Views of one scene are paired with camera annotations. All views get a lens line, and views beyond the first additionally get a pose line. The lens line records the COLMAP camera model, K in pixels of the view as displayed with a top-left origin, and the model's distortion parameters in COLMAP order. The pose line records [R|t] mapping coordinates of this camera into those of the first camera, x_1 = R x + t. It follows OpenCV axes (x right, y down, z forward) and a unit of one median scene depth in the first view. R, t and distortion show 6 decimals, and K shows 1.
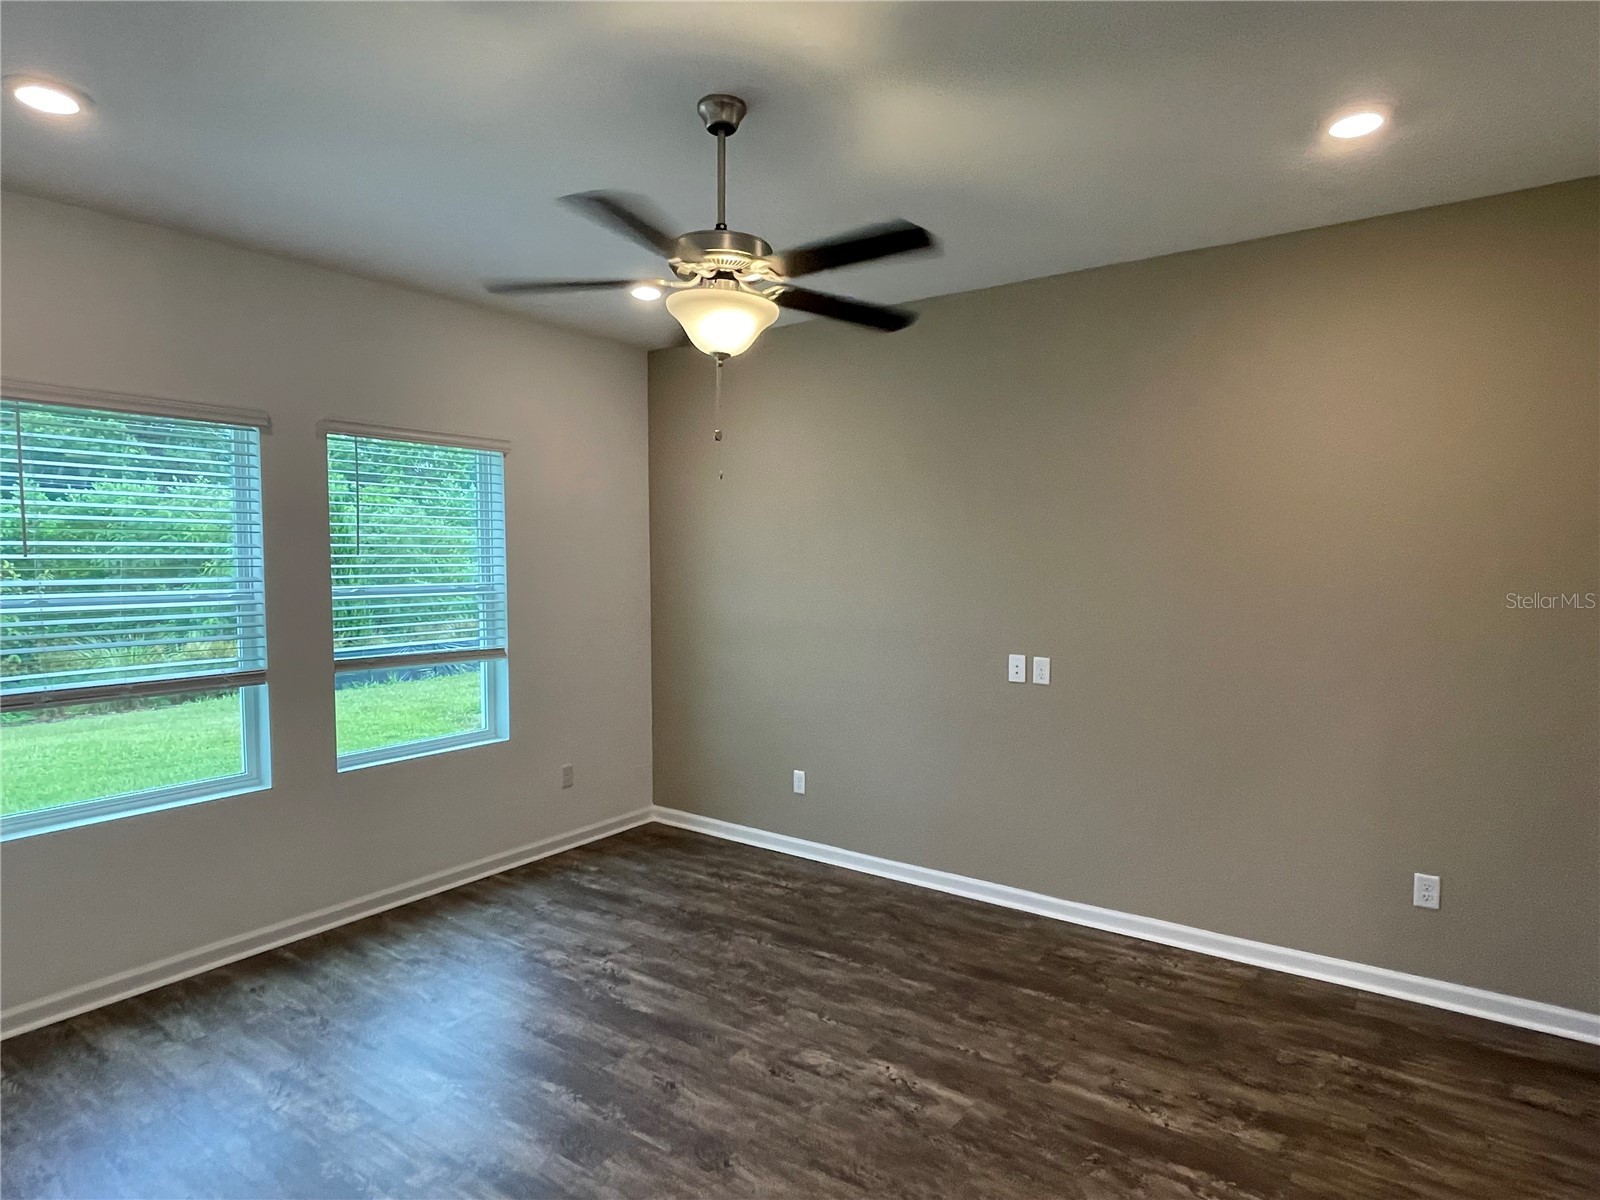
lens RADIAL K [[906.8, 0, 798.9], [0, 906.8, 607.3], [0, 0, 1]] dist [-0.004034, 0.000116]
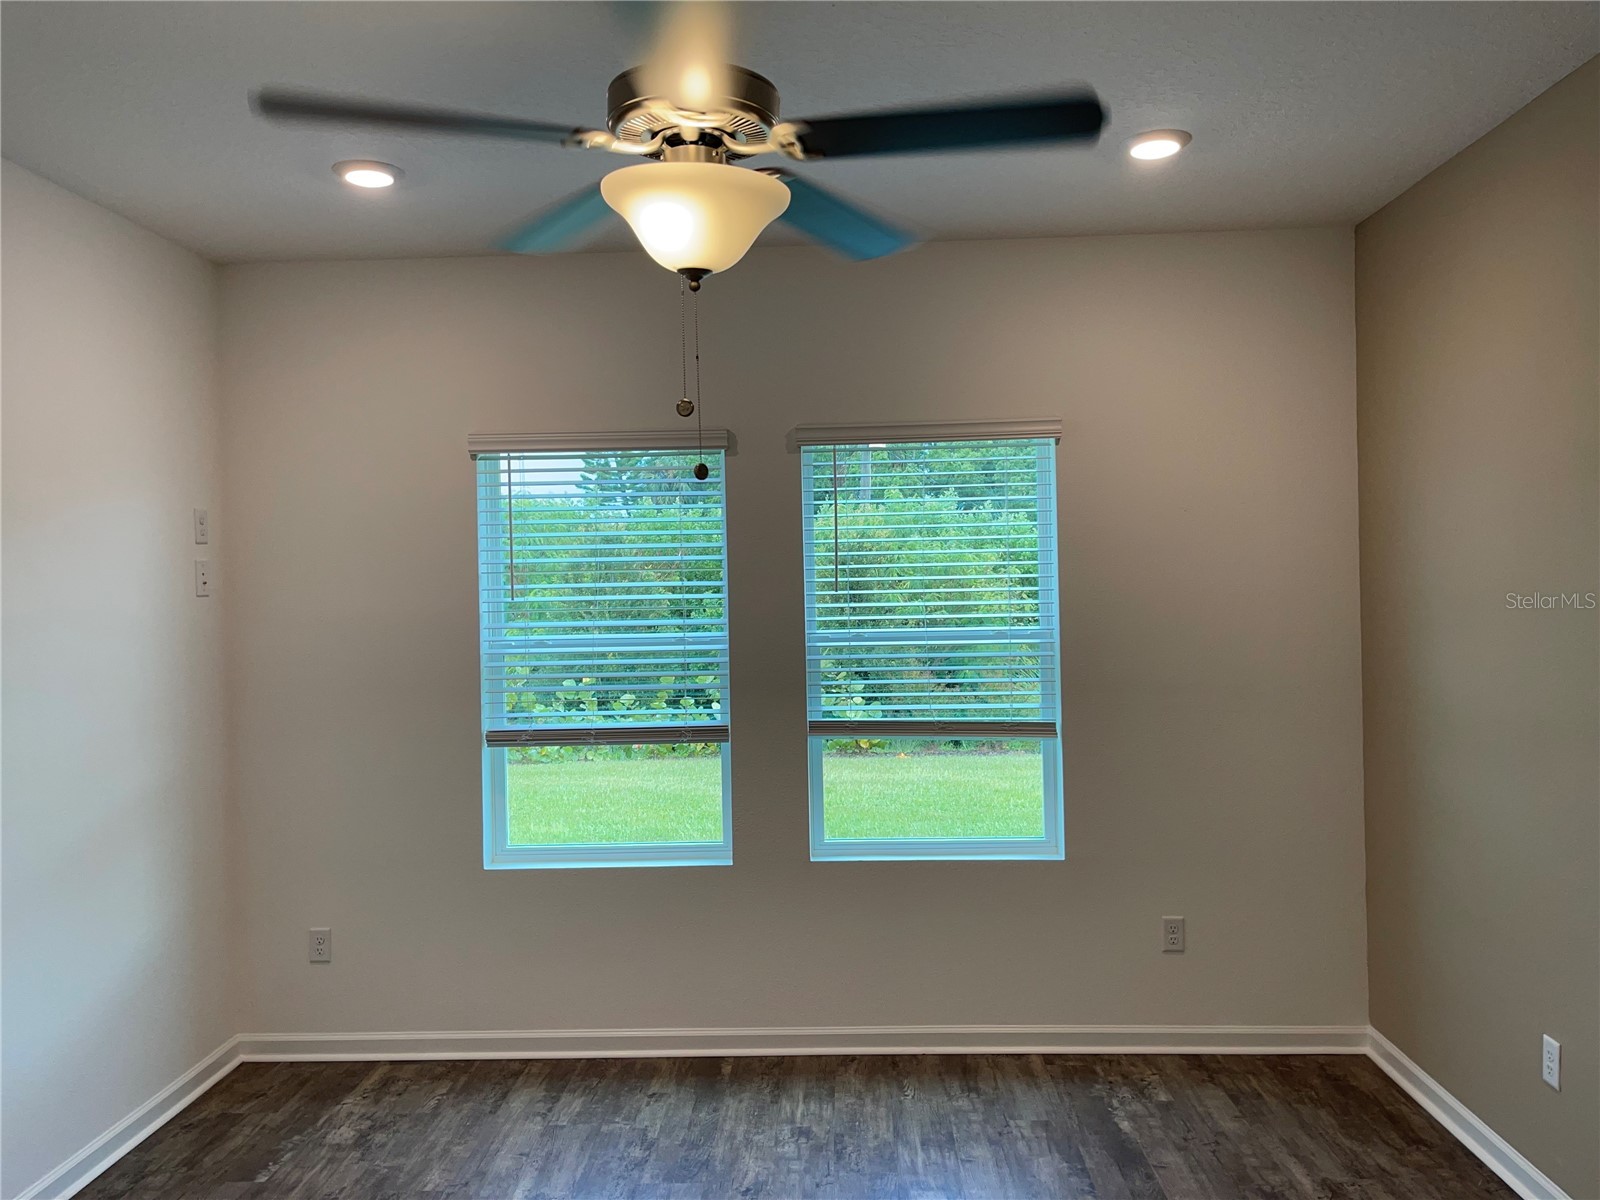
lens RADIAL K [[1181.6, 0, 800.0], [0, 1181.6, 600.0], [0, 0, 1]] dist [0.086121, -0.109916]
pose [[0.550468, -0.005345, -0.834839, 0.361358], [-0.027049, 0.999340, -0.024234, -0.023195], [0.834418, 0.035921, 0.549960, 0.388151]]
